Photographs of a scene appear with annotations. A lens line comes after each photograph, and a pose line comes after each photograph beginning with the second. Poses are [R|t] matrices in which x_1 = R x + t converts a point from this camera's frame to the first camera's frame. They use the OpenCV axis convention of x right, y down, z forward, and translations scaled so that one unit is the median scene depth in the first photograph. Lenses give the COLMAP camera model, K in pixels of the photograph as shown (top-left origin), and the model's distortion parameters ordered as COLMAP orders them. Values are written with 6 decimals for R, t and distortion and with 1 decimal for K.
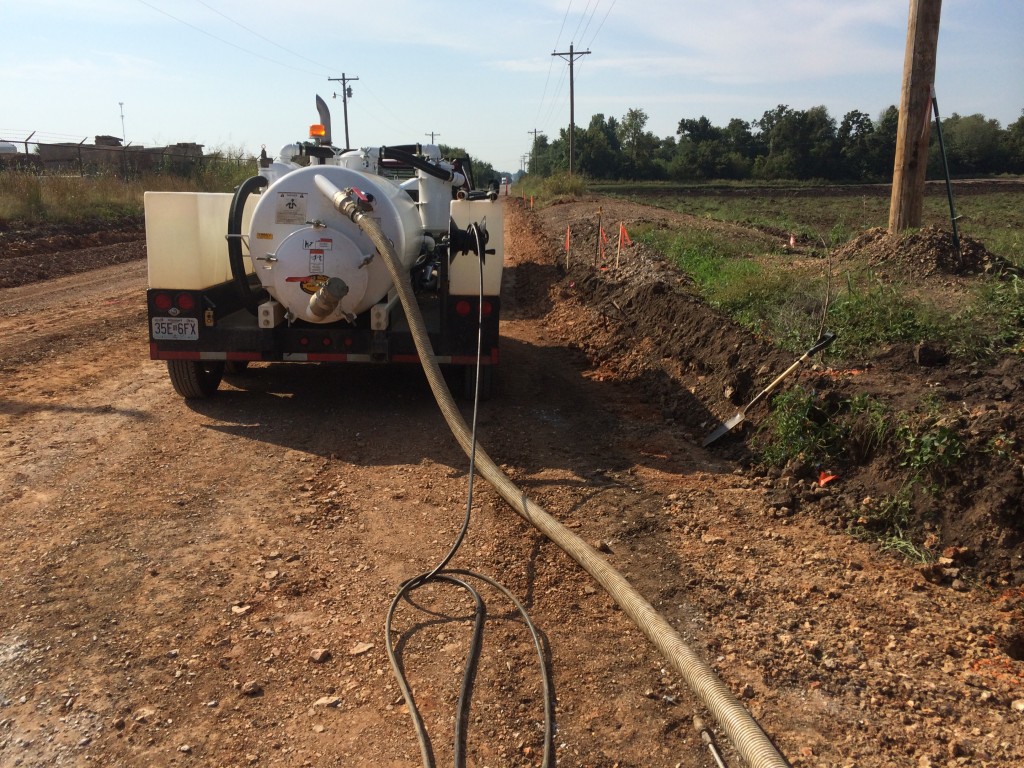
lens RADIAL K [[921.1, 0, 512.0], [0, 921.1, 384.0], [0, 0, 1]] dist [0.038265, -0.010817]
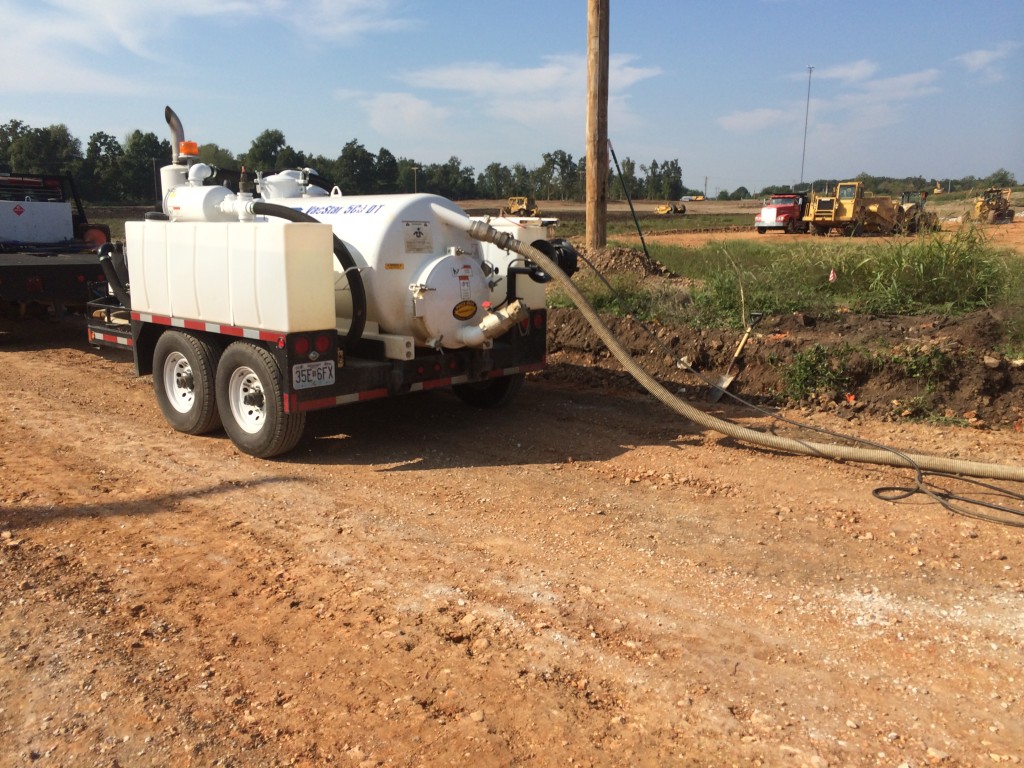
lens RADIAL K [[921.1, 0, 512.0], [0, 921.1, 384.0], [0, 0, 1]] dist [0.038265, -0.010817]
pose [[0.668334, -0.139831, 0.730600, -0.883871], [0.155982, 0.986681, 0.046154, -0.061905], [-0.727323, 0.083114, 0.681244, 0.254401]]
